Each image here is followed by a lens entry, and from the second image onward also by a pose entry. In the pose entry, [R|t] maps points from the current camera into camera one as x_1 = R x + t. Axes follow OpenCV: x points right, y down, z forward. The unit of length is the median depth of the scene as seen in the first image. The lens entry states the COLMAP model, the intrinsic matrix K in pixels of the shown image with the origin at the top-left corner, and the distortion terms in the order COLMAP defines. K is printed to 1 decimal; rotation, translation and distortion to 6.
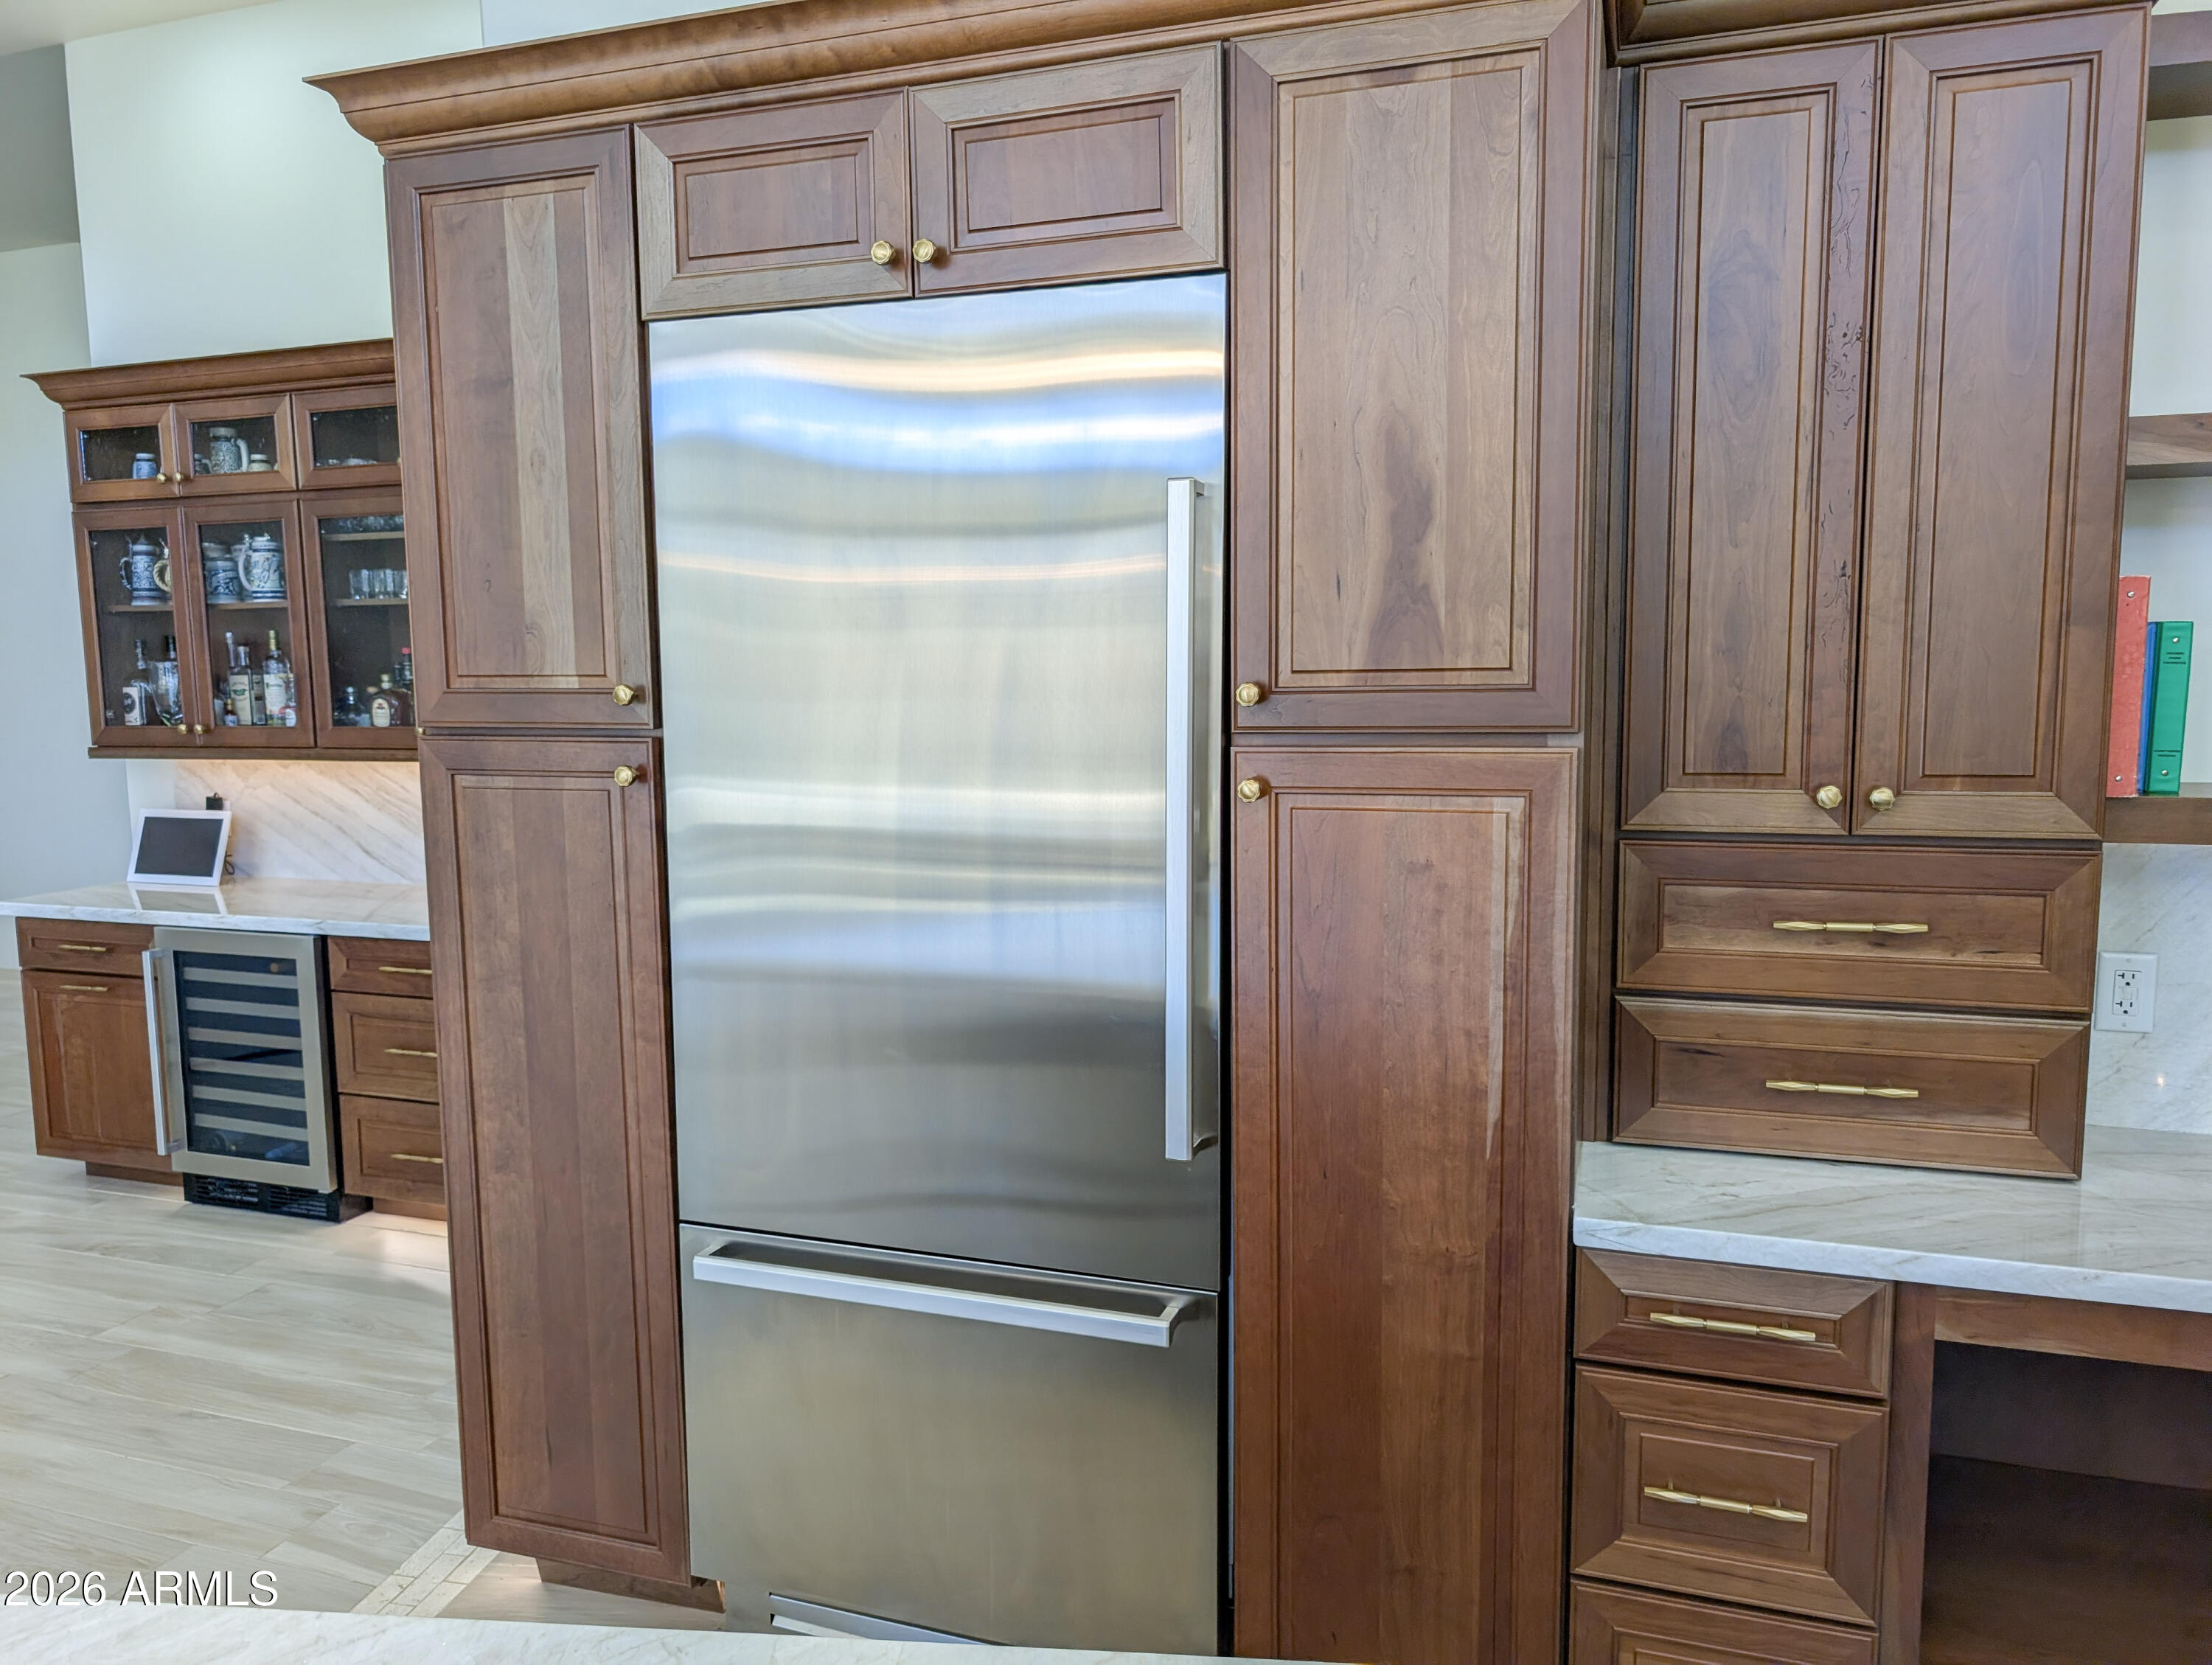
lens RADIAL K [[1617.1, 0, 1112.0], [0, 1617.1, 822.1], [0, 0, 1]] dist [0.027725, -0.002815]
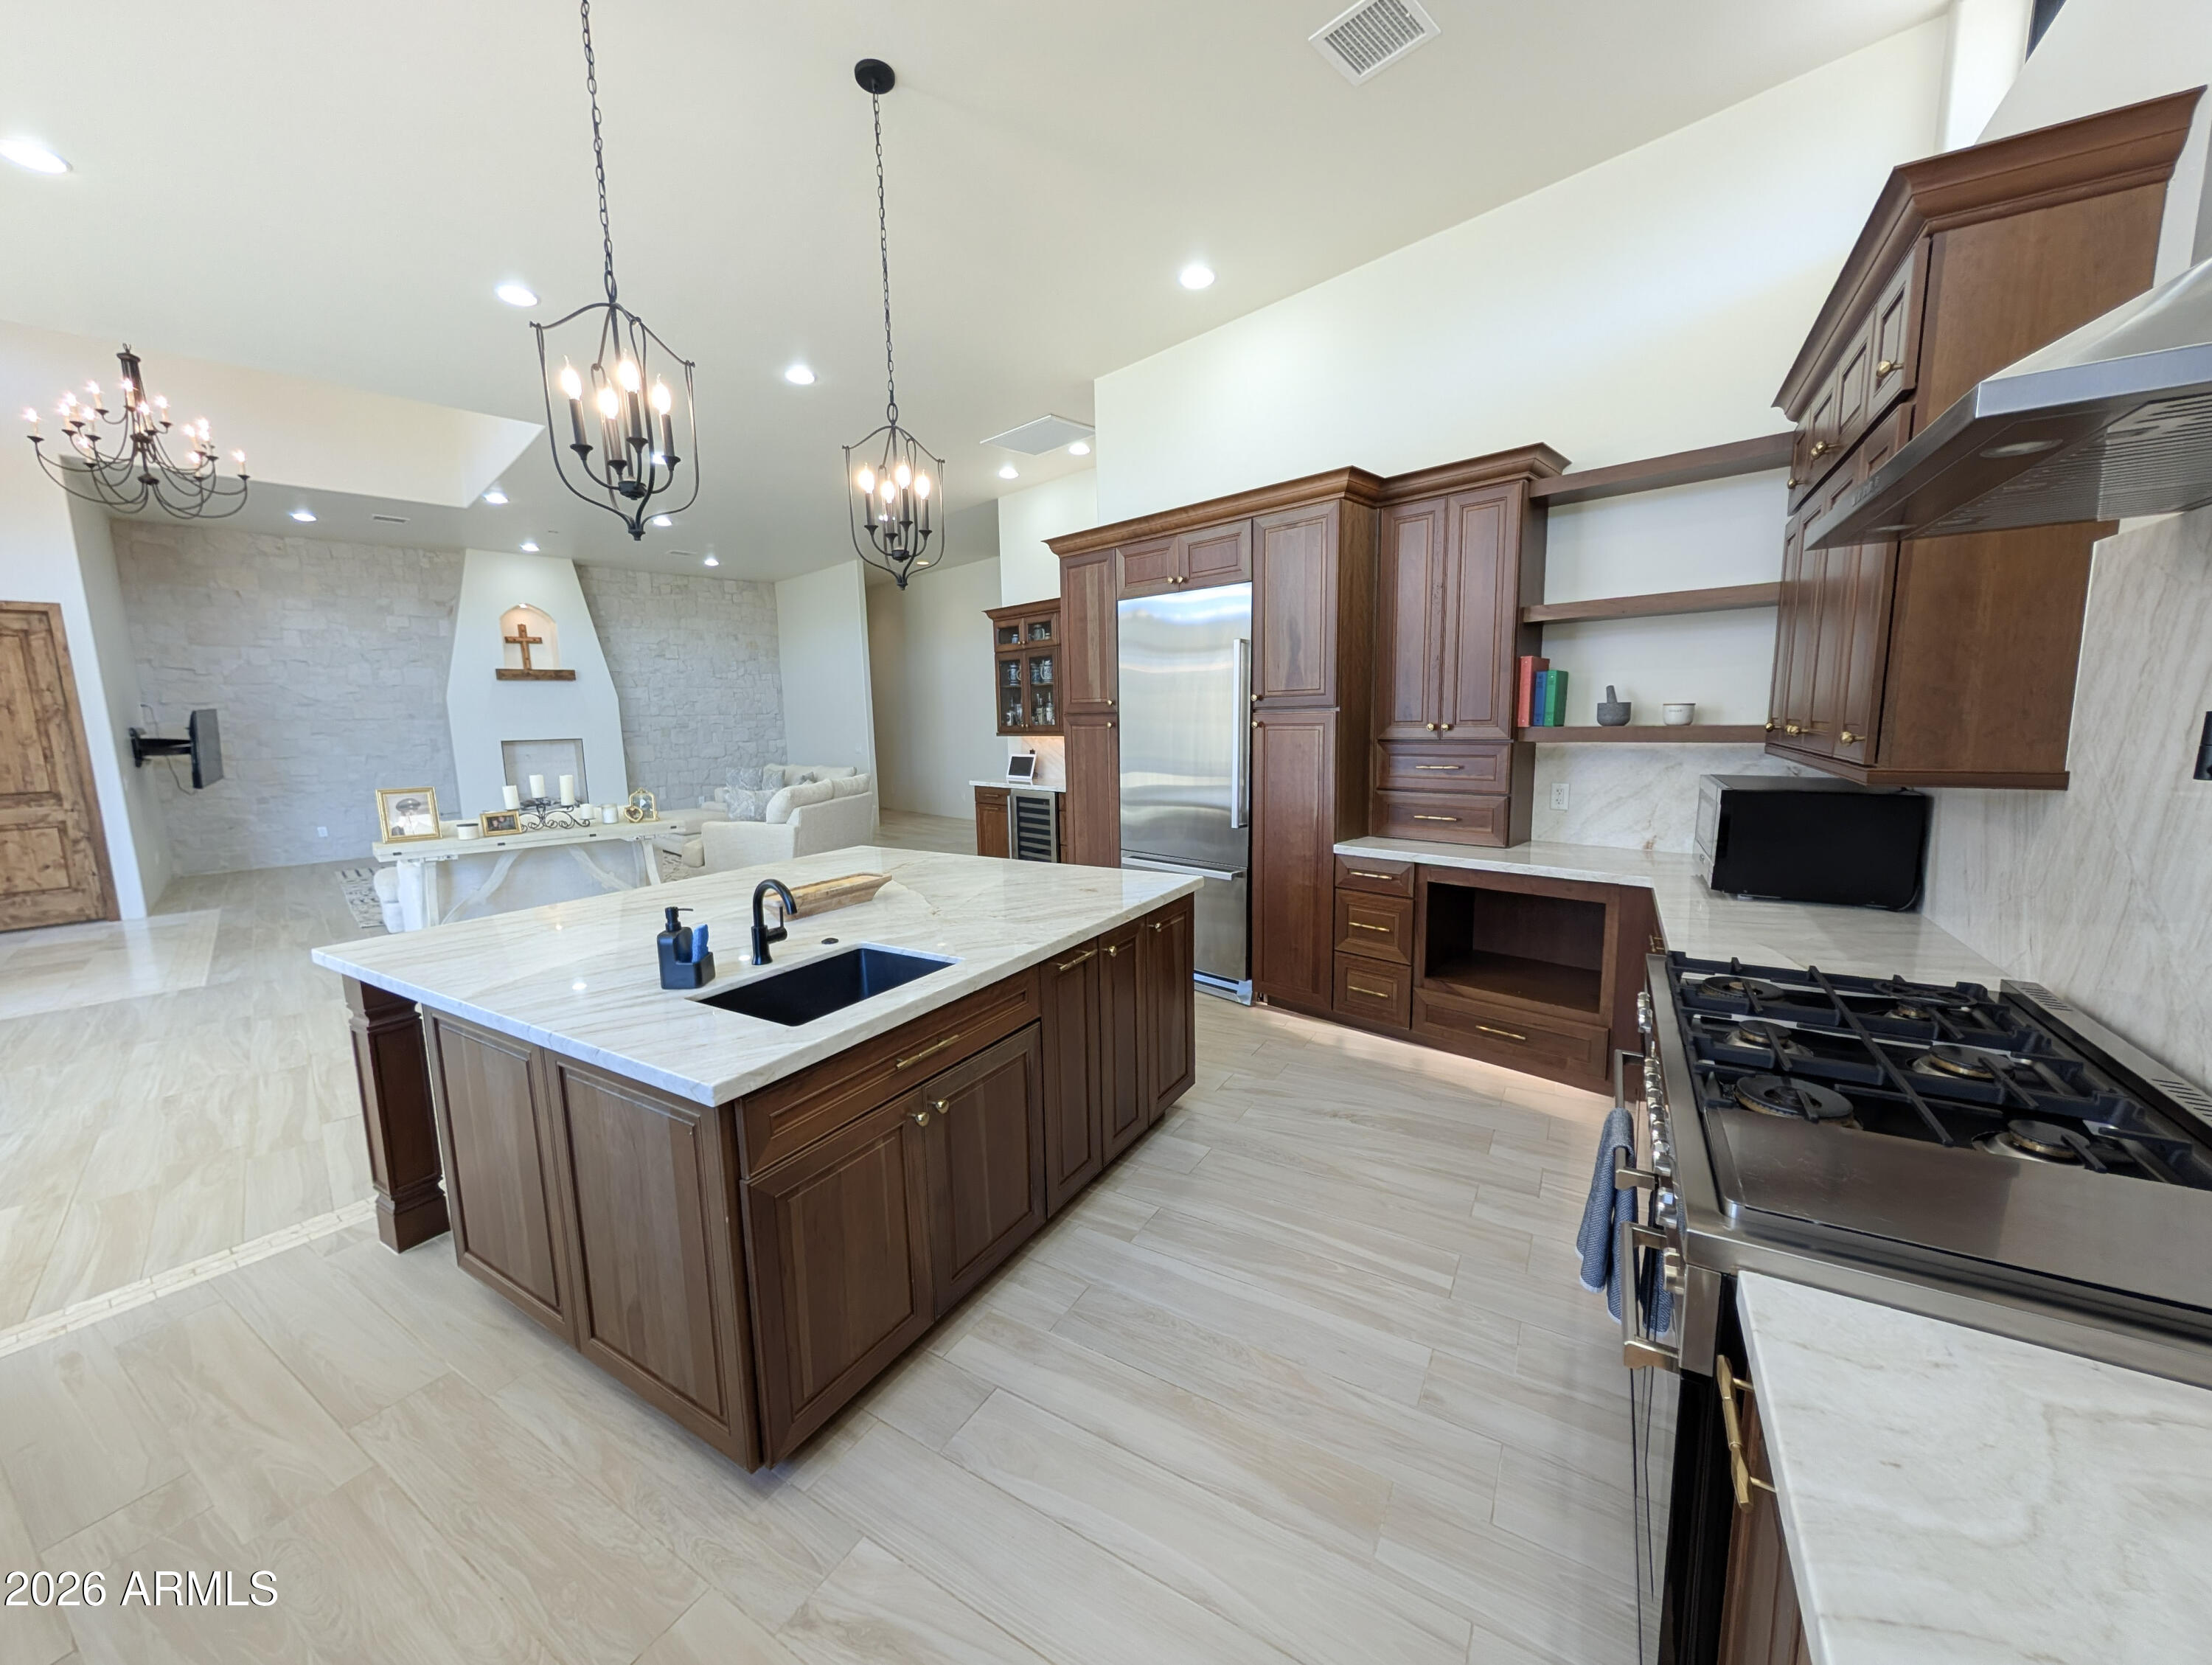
lens RADIAL K [[839.1, 0, 1107.4], [0, 839.1, 834.9], [0, 0, 1]] dist [-0.000598, -0.000028]
pose [[0.902861, 0.055735, -0.426304, 0.455813], [-0.036908, 0.997949, 0.052306, 0.106013], [0.428345, -0.031491, 0.903066, -0.634509]]
